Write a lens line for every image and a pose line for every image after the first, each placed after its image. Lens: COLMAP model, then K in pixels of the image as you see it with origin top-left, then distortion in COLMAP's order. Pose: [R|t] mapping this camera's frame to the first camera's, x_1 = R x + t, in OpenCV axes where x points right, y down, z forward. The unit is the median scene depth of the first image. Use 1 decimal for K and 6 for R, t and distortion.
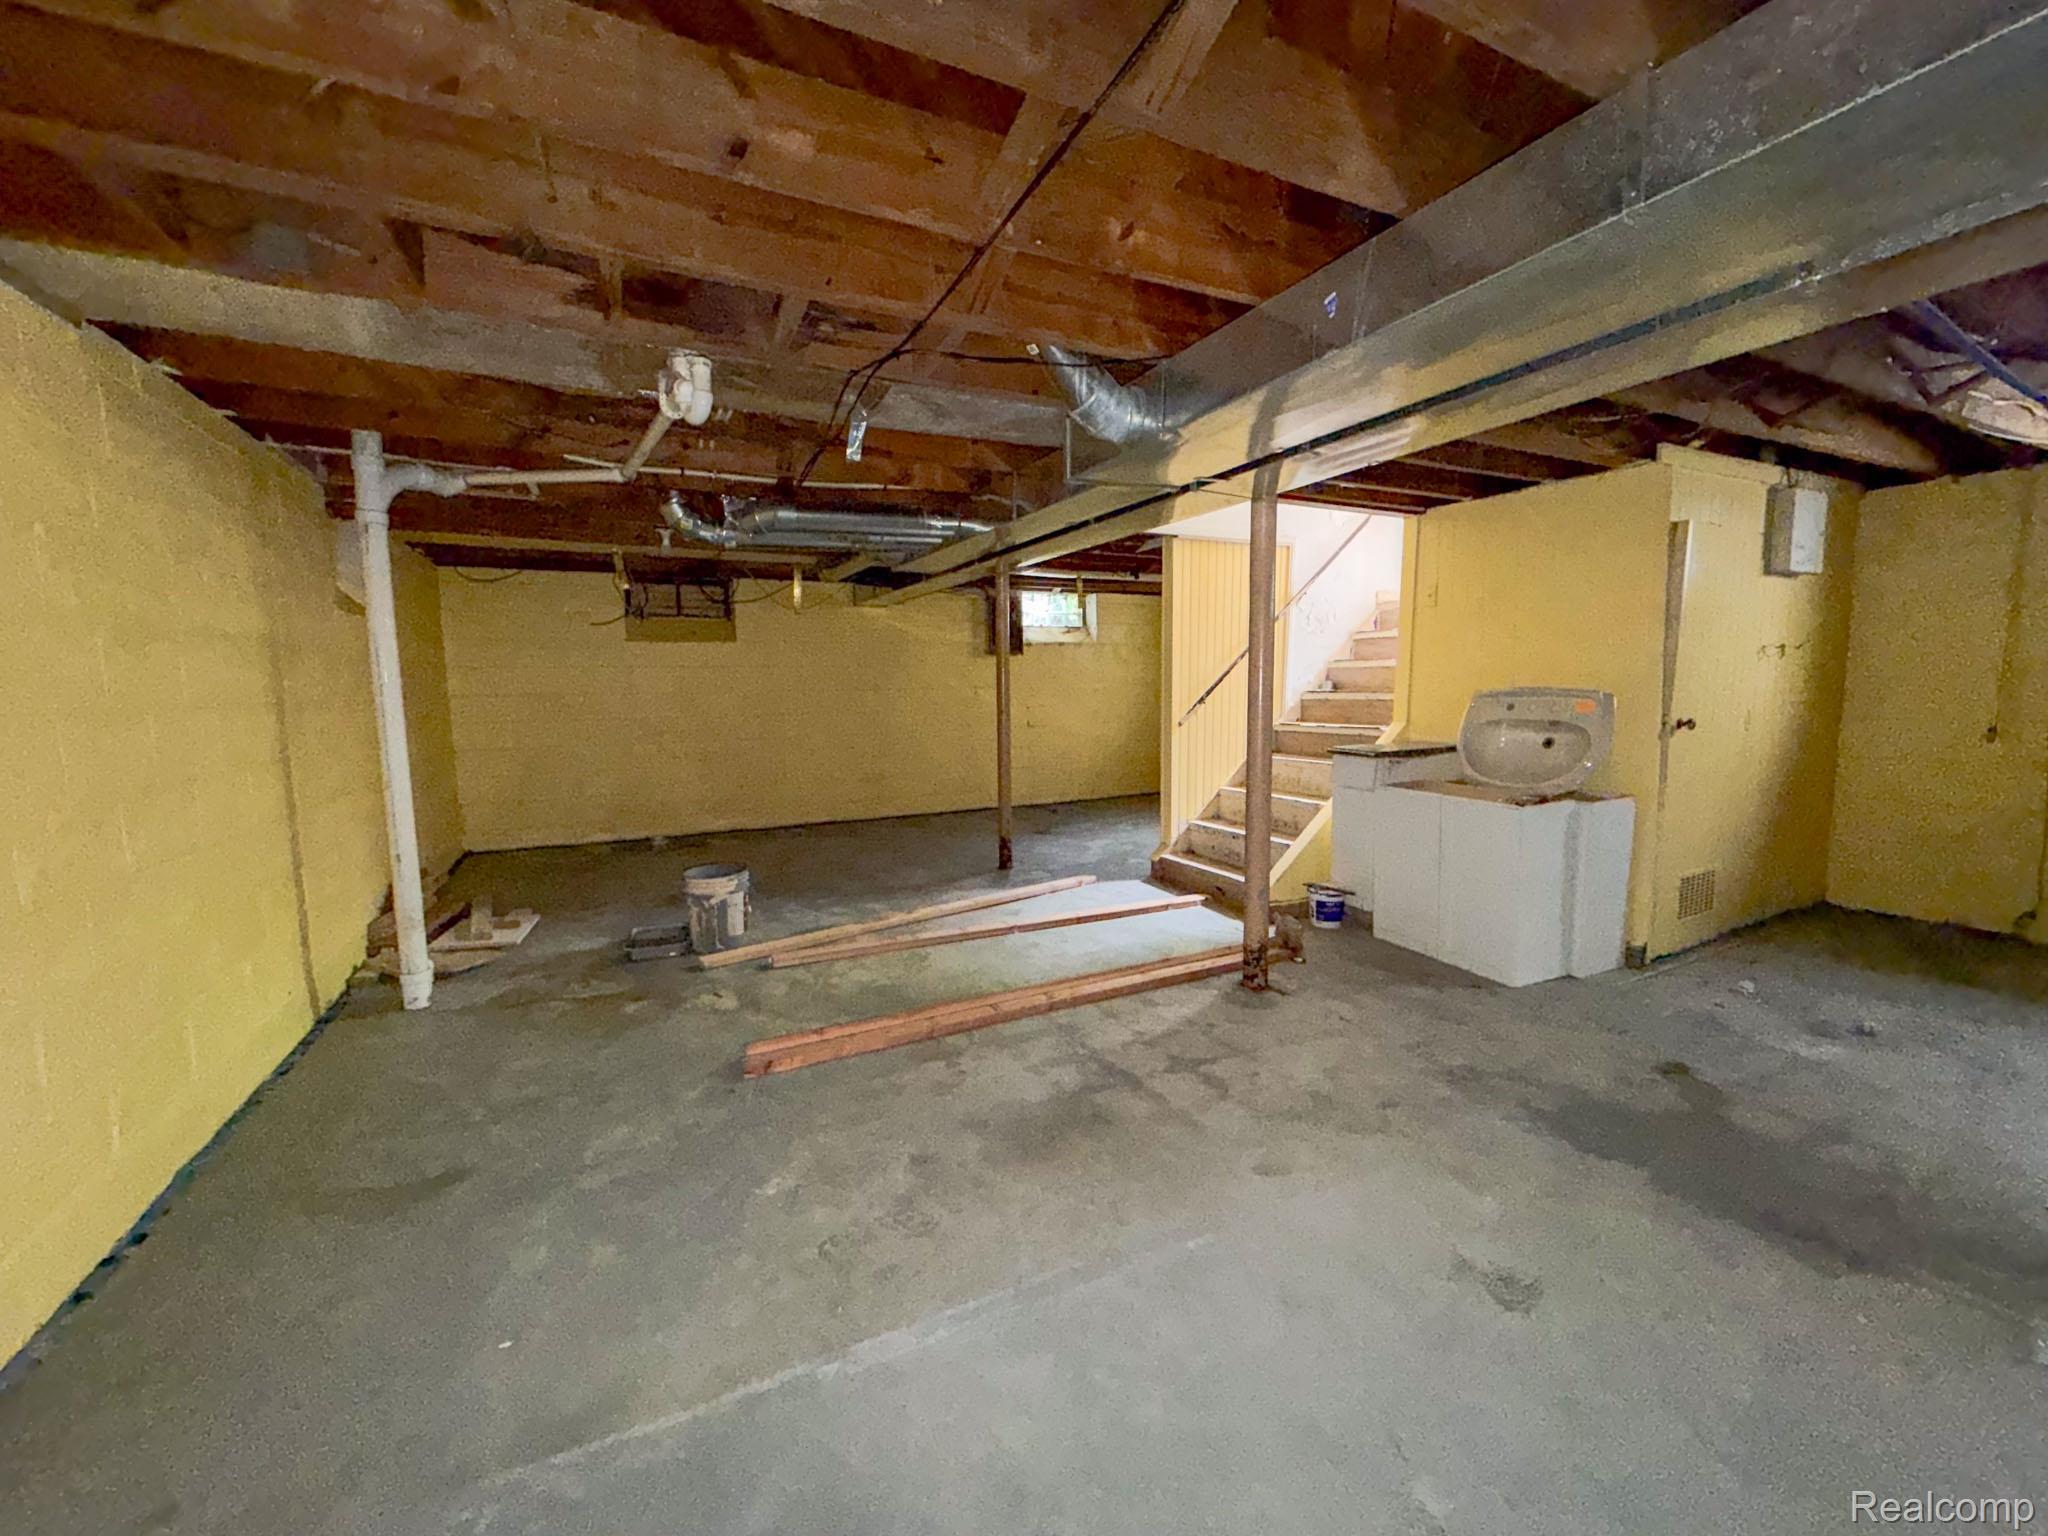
lens RADIAL K [[818.4, 0, 1018.0], [0, 818.4, 762.4], [0, 0, 1]] dist [-0.001409, 0.001041]
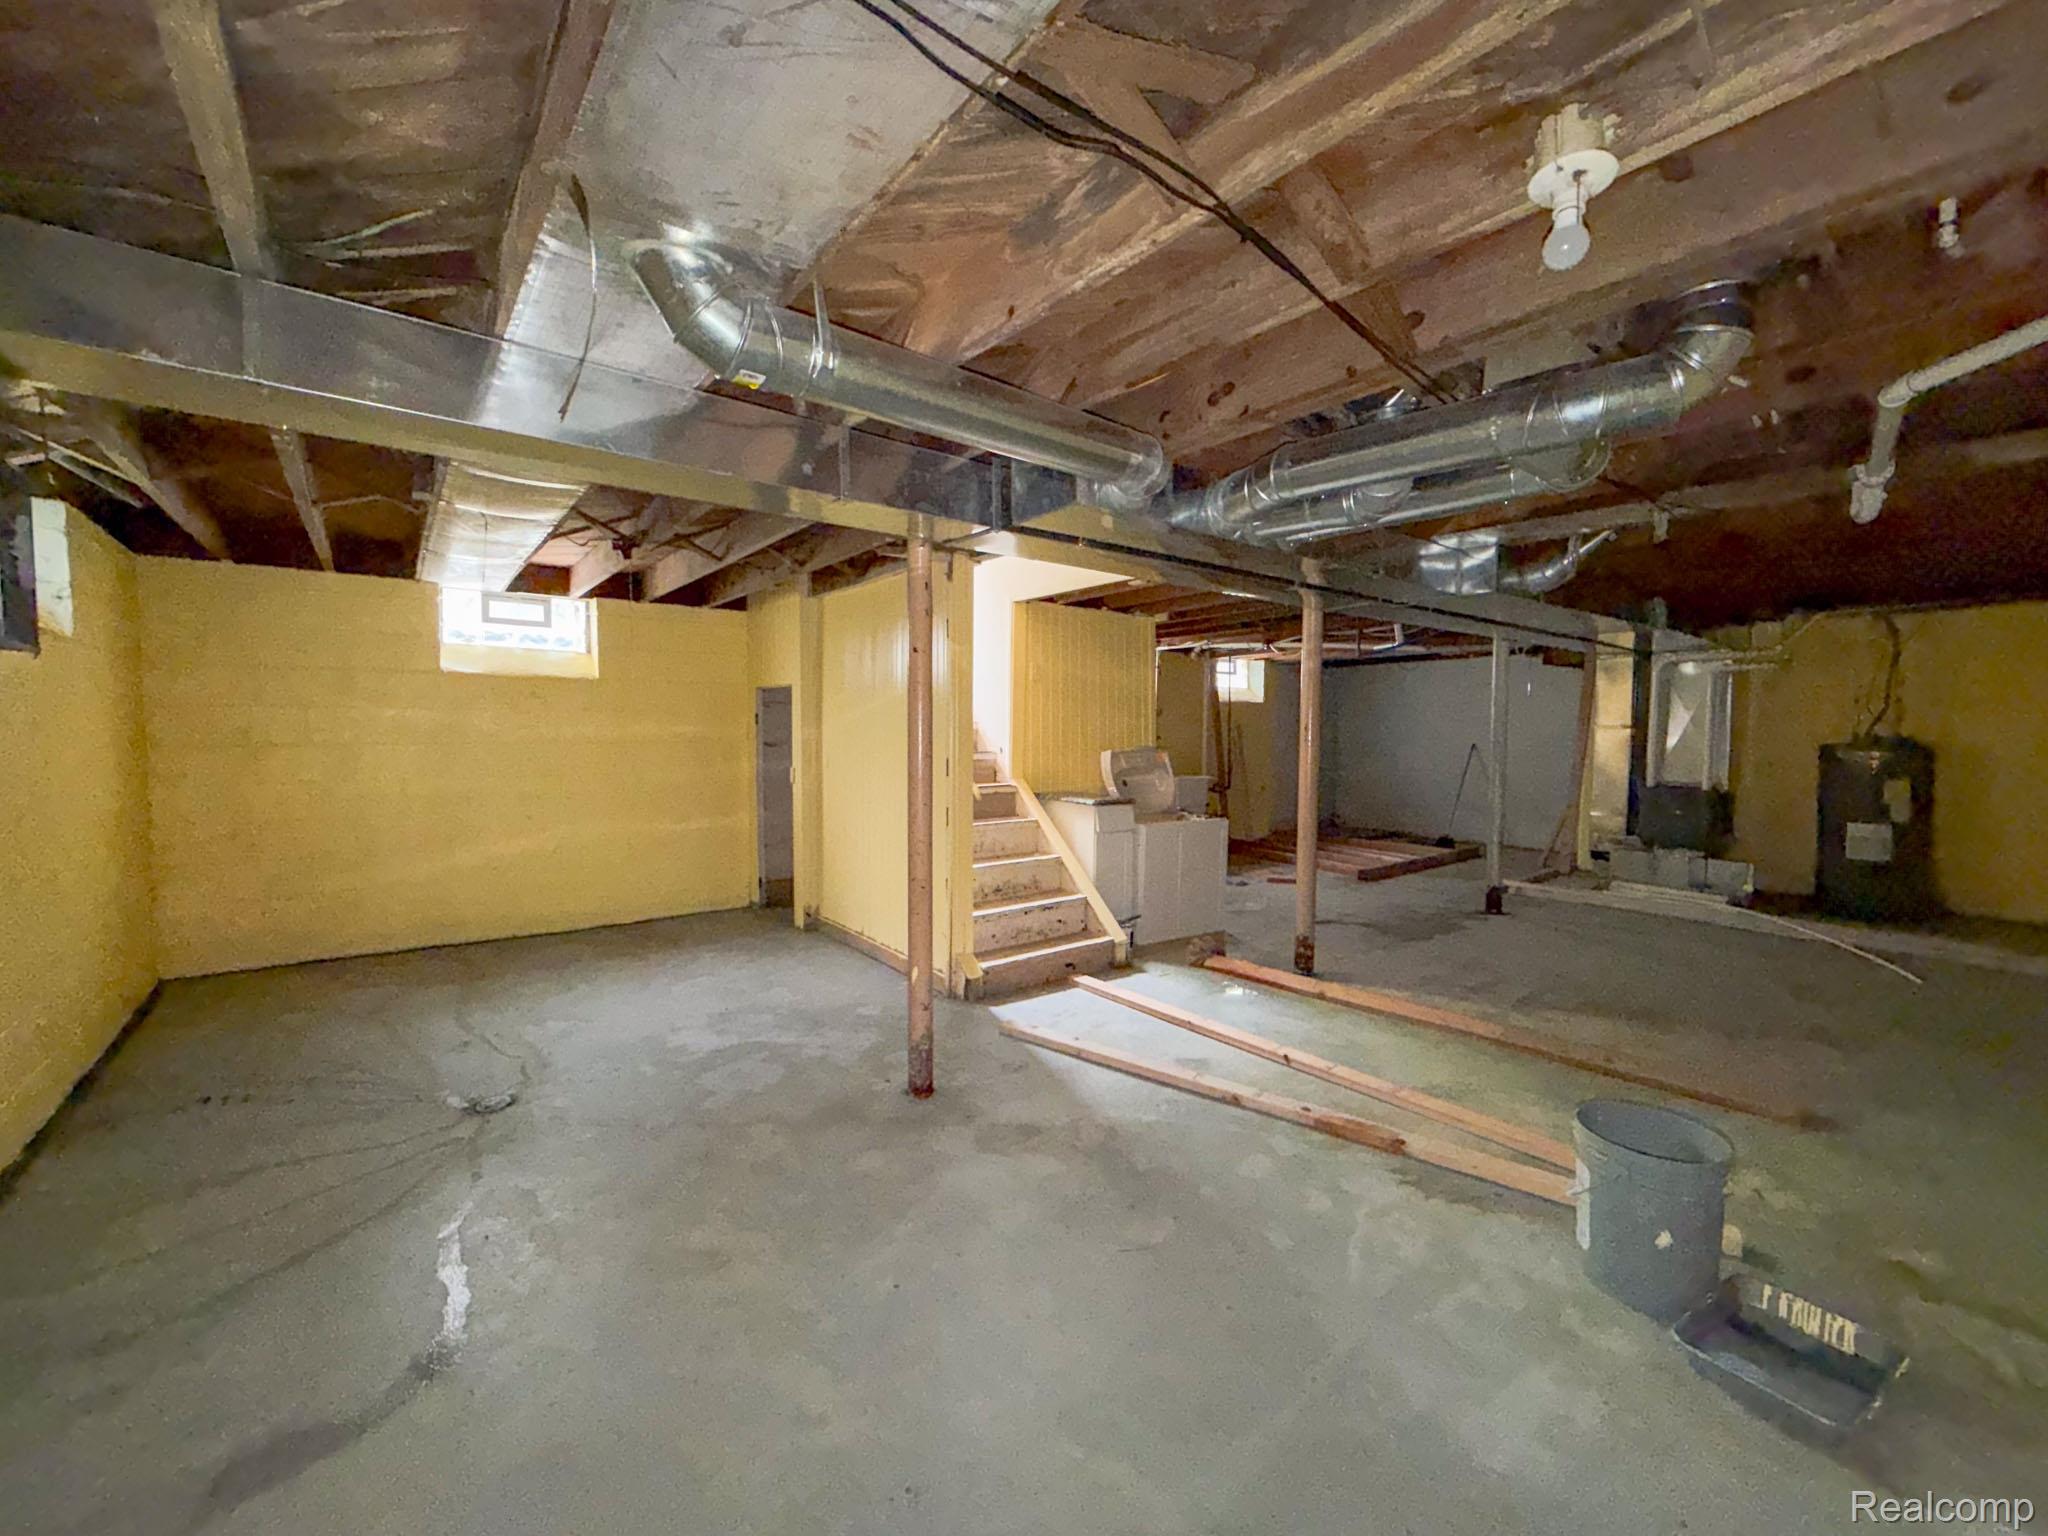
lens RADIAL K [[818.4, 0, 1030.5], [0, 818.4, 777.8], [0, 0, 1]] dist [-0.001409, 0.001041]
pose [[-0.215509, -0.037910, 0.975766, -0.990697], [0.095405, 0.993648, 0.059676, -0.179291], [-0.971830, 0.105954, -0.210523, 1.887926]]
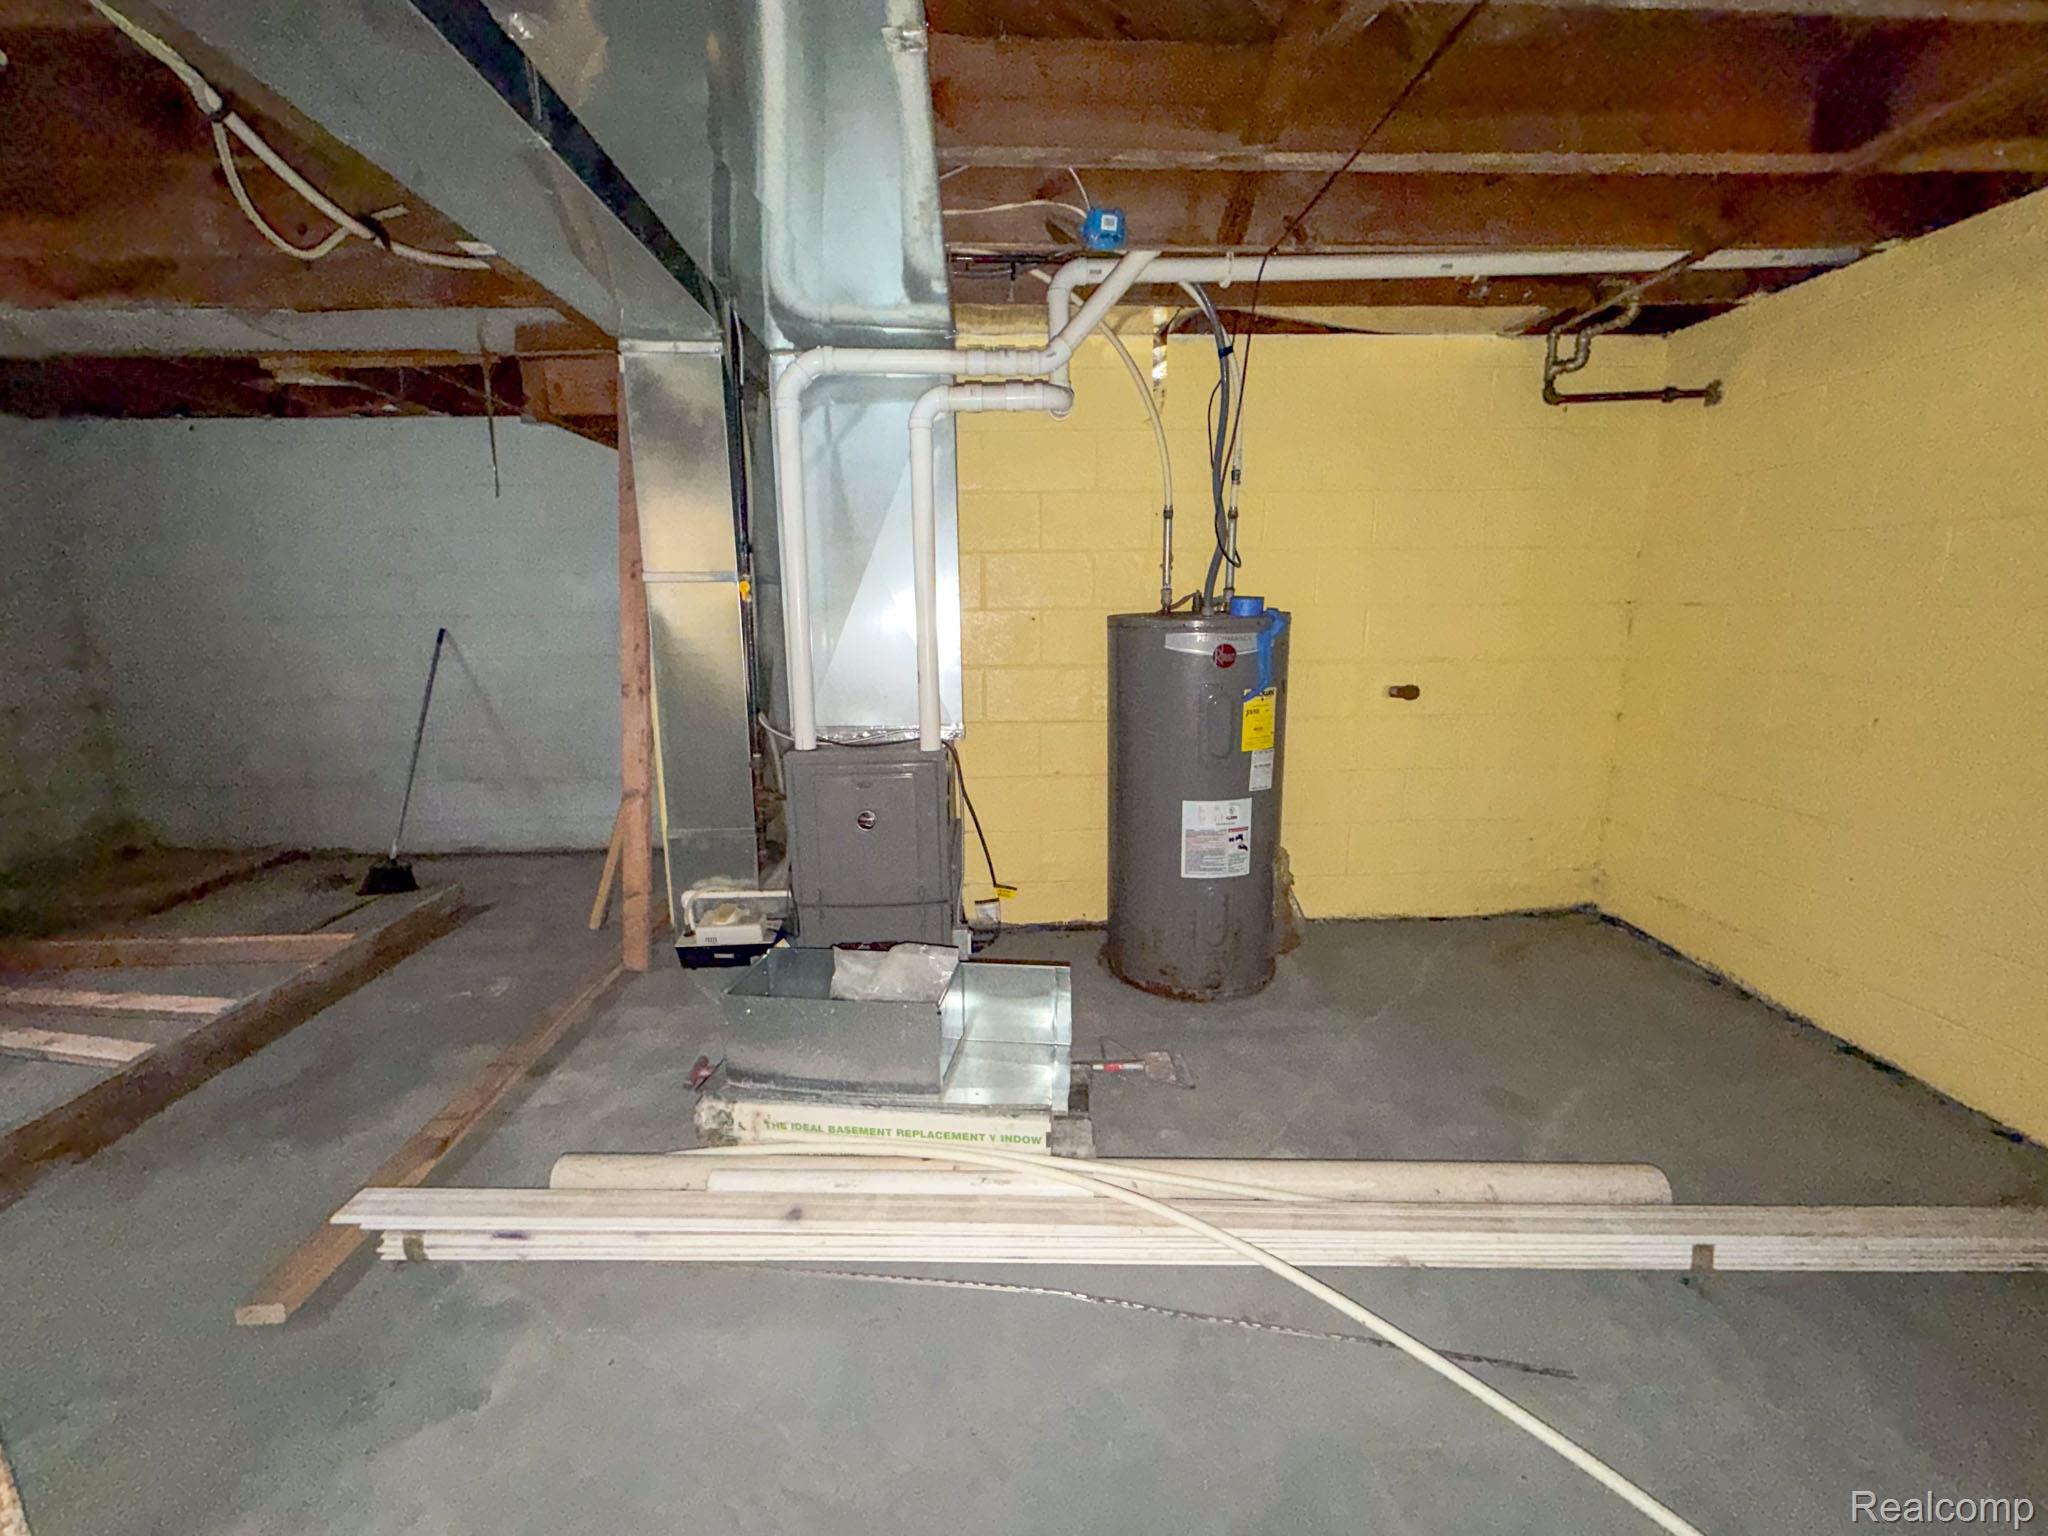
lens RADIAL K [[818.4, 0, 1013.6], [0, 818.4, 768.5], [0, 0, 1]] dist [-0.001409, 0.001041]
pose [[-0.909159, -0.059060, 0.412240, 0.281286], [0.064018, 0.958307, 0.278478, -0.050370], [-0.411499, 0.279571, -0.867472, 0.419858]]
